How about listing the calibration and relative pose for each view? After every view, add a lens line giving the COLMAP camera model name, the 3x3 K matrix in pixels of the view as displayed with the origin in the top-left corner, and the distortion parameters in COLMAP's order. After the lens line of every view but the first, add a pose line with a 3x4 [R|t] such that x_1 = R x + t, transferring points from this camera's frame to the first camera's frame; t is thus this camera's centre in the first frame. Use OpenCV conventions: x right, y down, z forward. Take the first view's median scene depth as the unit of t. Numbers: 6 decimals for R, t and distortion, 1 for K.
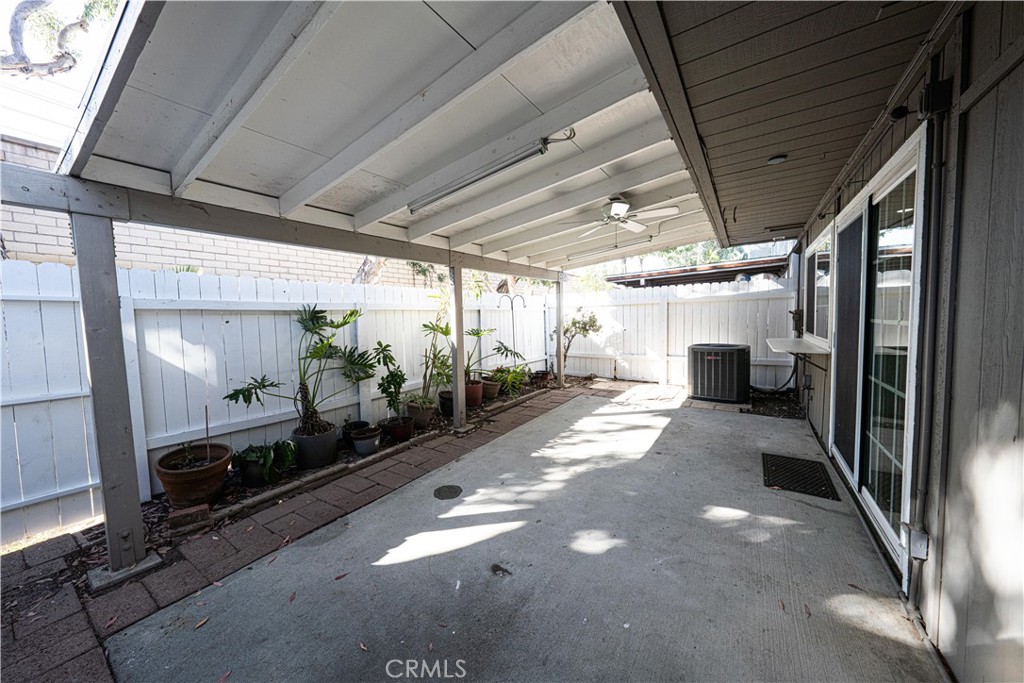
lens RADIAL K [[349.0, 0, 515.4], [0, 349.0, 339.7], [0, 0, 1]] dist [0.001588, 0.000186]
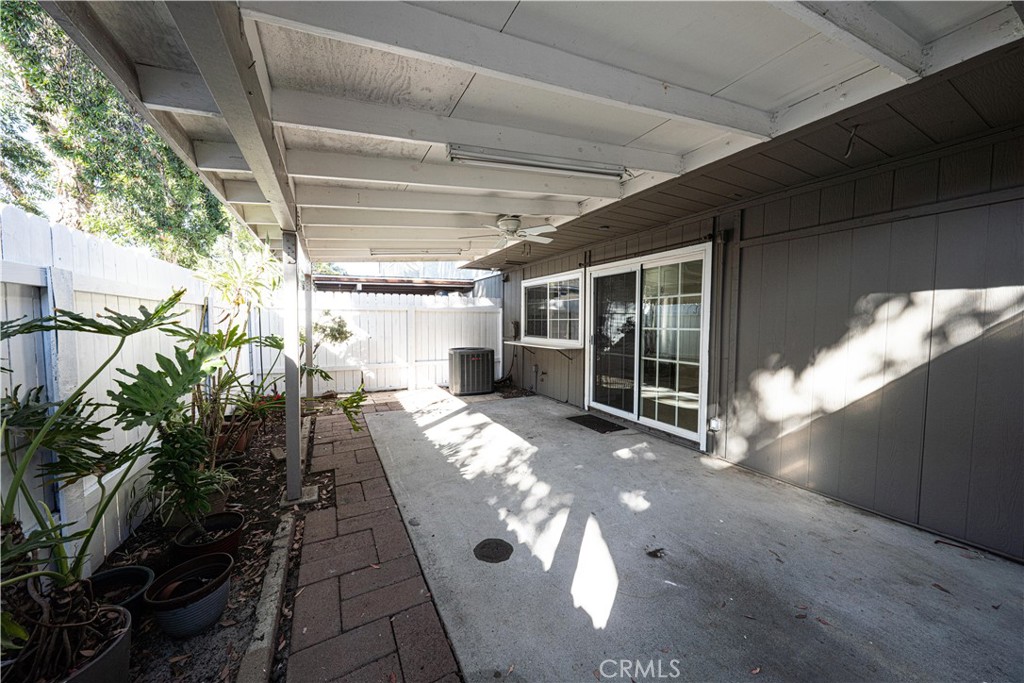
lens RADIAL K [[349.0, 0, 514.0], [0, 349.0, 340.6], [0, 0, 1]] dist [0.001588, 0.000186]
pose [[0.471093, -0.019928, 0.881858, -0.600432], [0.039846, 0.999205, 0.001294, -0.010479], [-0.881183, 0.034529, 0.471513, 0.427313]]
